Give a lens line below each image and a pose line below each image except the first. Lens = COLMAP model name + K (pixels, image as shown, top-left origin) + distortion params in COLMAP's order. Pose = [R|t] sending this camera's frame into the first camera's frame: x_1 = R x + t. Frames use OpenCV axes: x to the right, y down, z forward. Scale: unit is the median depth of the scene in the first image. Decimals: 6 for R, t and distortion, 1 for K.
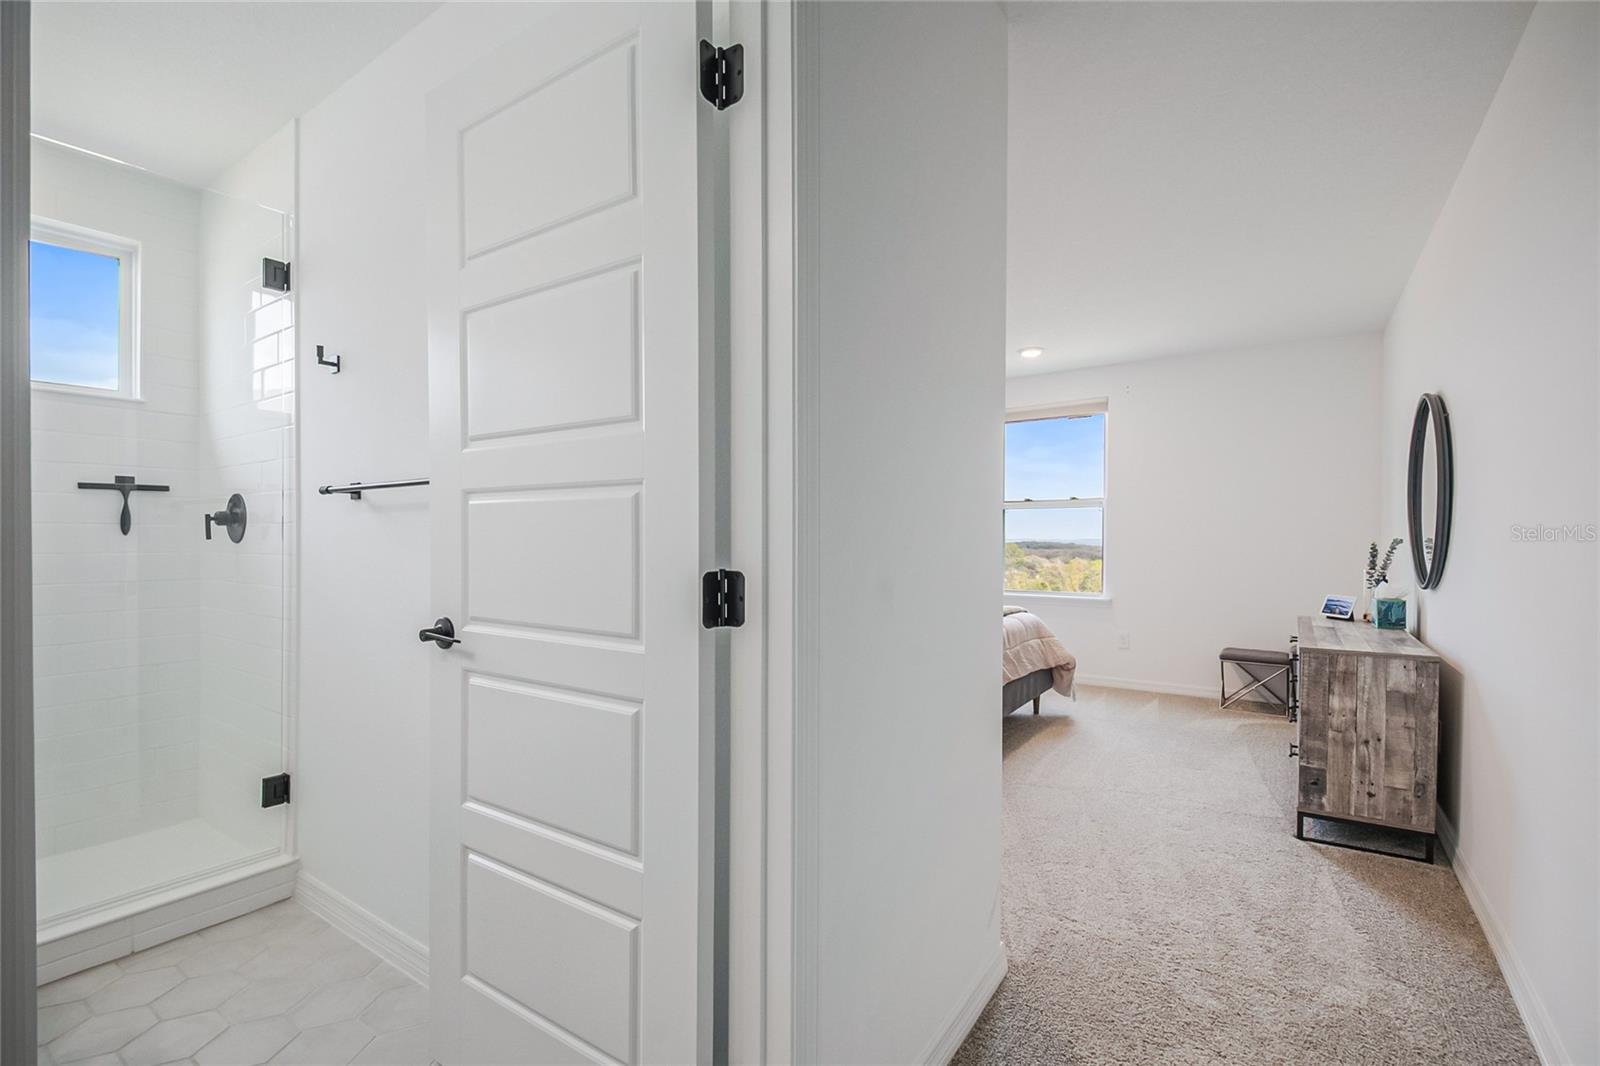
lens RADIAL K [[714.4, 0, 810.7], [0, 714.4, 535.6], [0, 0, 1]] dist [-0.007789, -0.008945]
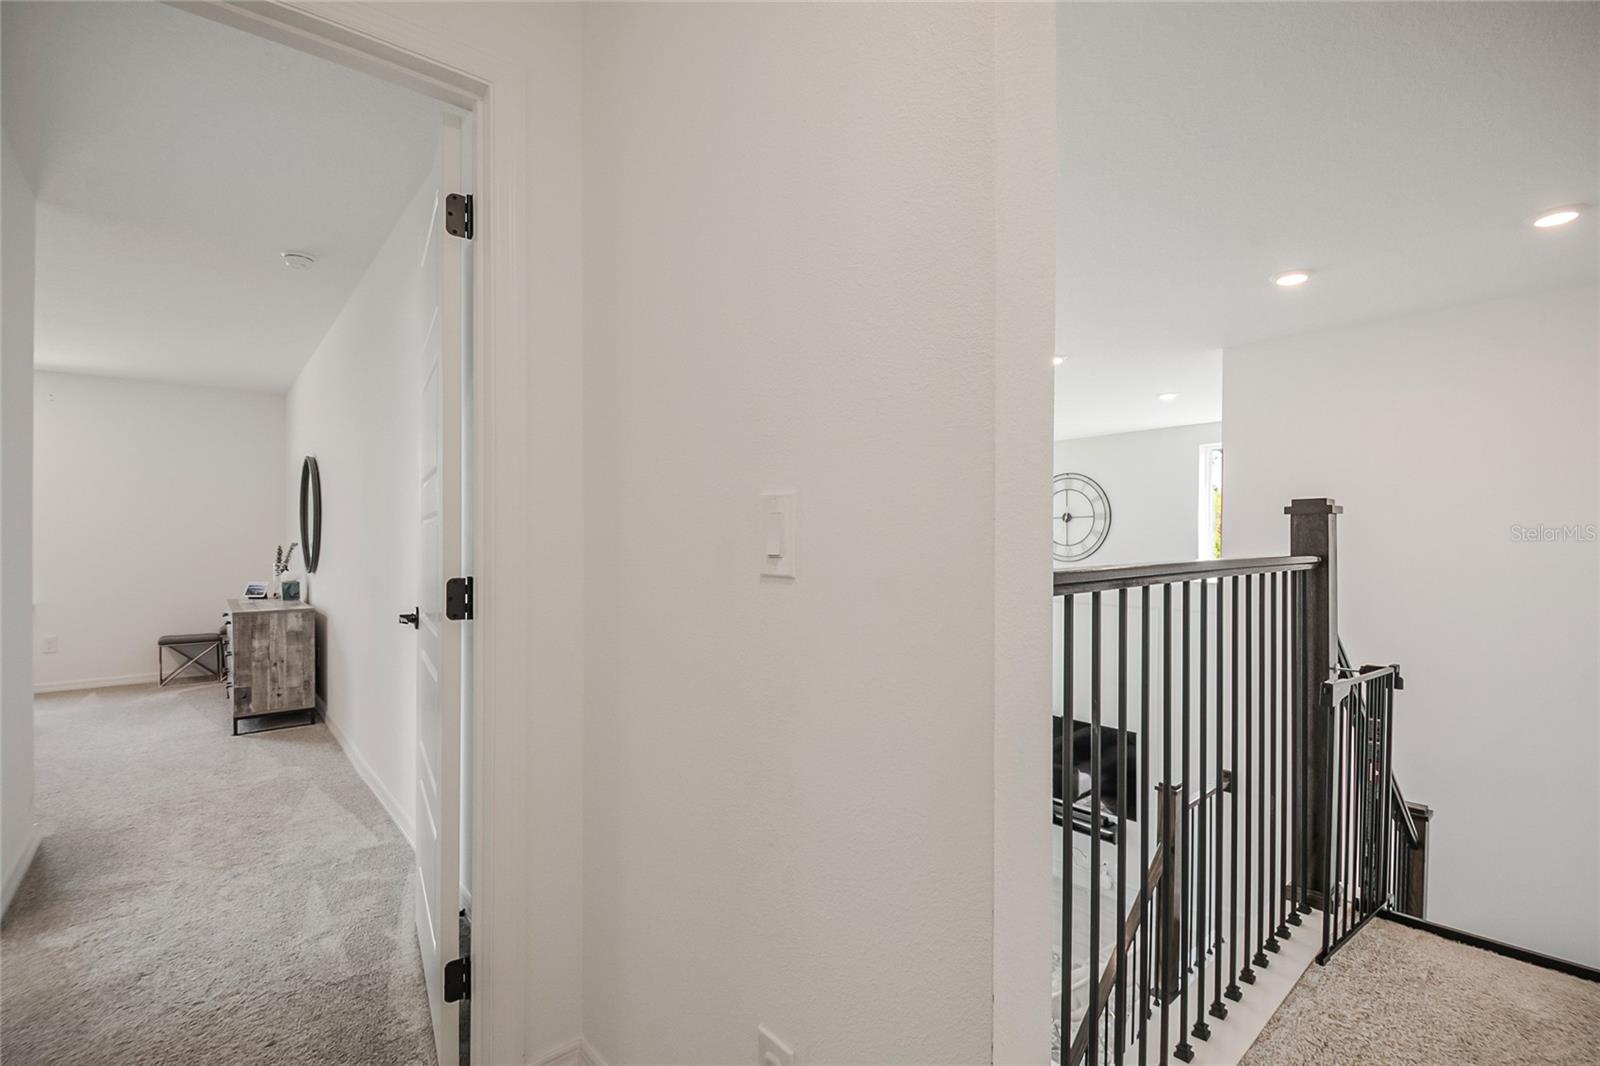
lens RADIAL K [[714.4, 0, 802.2], [0, 714.4, 545.6], [0, 0, 1]] dist [-0.007789, -0.008945]
pose [[0.270111, -0.012752, 0.962745, -0.472020], [0.006307, 0.999914, 0.011475, 0.000264], [-0.962809, 0.002972, 0.270168, -0.630950]]
